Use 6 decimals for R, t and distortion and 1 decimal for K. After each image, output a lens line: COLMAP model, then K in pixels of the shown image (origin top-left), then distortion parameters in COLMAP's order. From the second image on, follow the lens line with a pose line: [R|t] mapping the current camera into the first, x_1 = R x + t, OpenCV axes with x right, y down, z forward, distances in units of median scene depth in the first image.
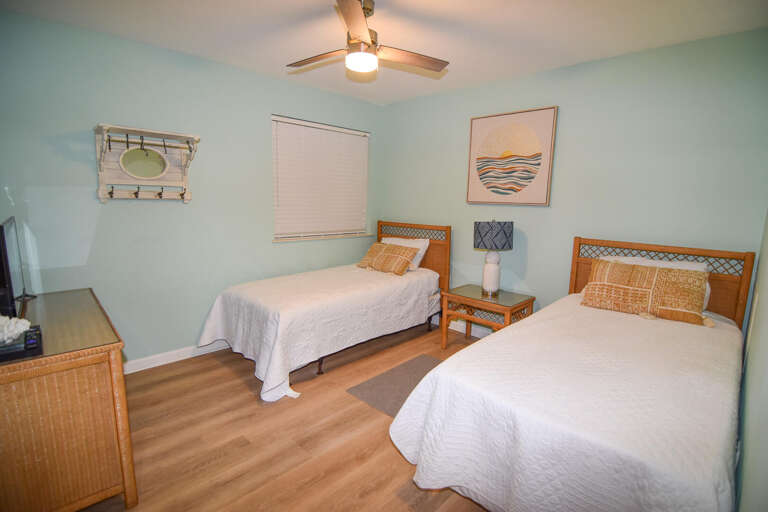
lens RADIAL K [[373.6, 0, 384.0], [0, 373.6, 256.0], [0, 0, 1]] dist [-0.012276, -0.000556]
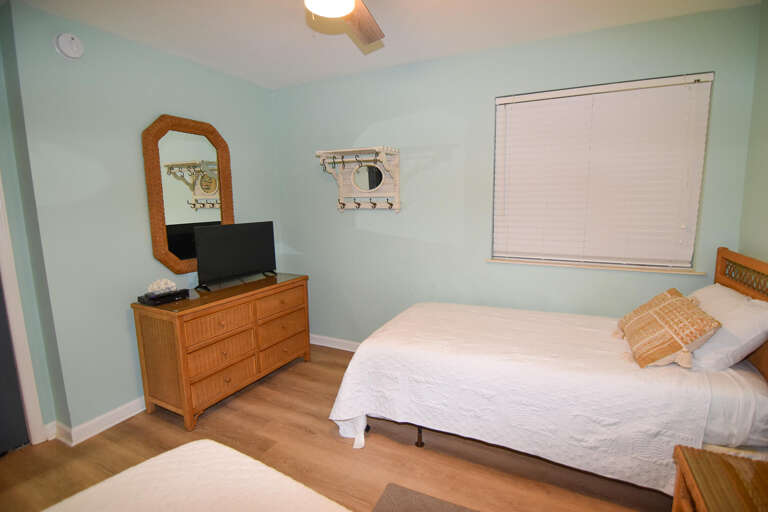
lens RADIAL K [[373.6, 0, 384.0], [0, 373.6, 256.0], [0, 0, 1]] dist [-0.012276, -0.000556]
pose [[0.318005, 0.115635, -0.941011, 0.465762], [-0.124596, 0.989023, 0.079429, -0.105967], [0.939866, 0.091988, 0.328922, 0.671007]]
